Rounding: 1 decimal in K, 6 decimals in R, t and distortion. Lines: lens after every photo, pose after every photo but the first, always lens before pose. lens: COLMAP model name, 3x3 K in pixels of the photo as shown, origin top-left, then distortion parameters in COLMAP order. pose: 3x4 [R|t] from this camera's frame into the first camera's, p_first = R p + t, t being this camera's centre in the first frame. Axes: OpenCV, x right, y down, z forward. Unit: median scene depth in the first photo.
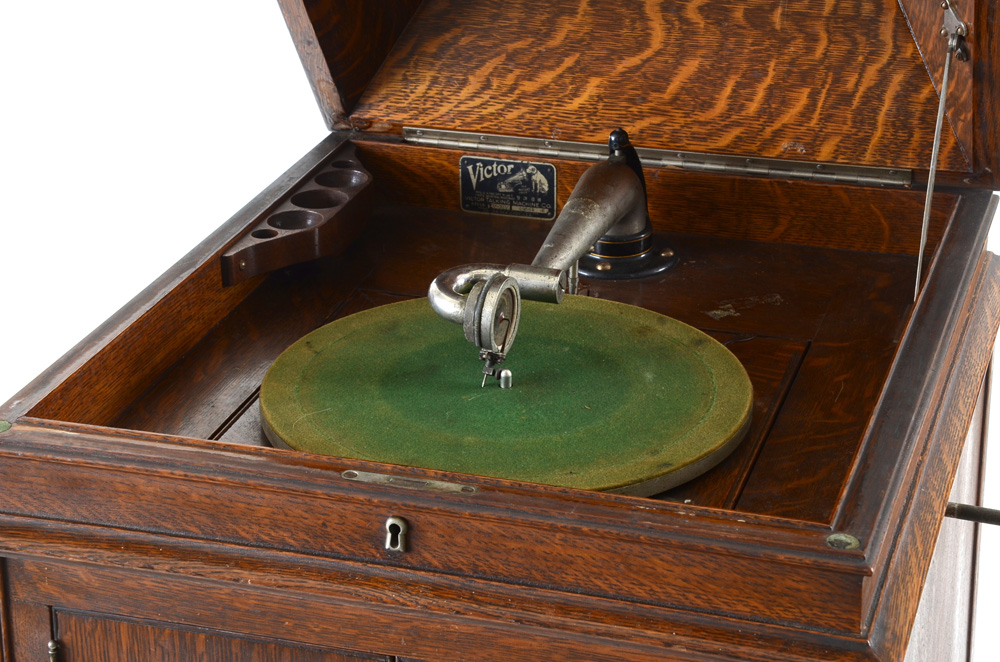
lens RADIAL K [[2234.7, 0, 505.9], [0, 2234.7, 353.7], [0, 0, 1]] dist [0.465674, 0.000000]
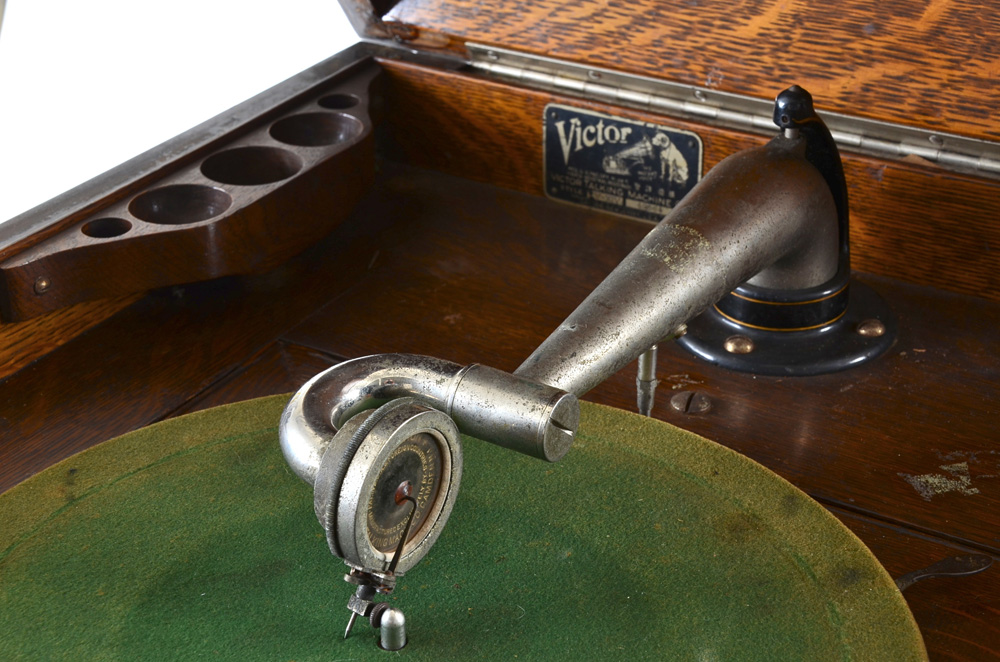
lens RADIAL K [[2234.7, 0, 500.8], [0, 2234.7, 326.1], [0, 0, 1]] dist [0.465674, 0.000000]
pose [[0.975889, 0.106098, -0.190748, 0.087233], [-0.096687, 0.993623, 0.058015, -0.067129], [0.195686, -0.038174, 0.979923, 0.459707]]
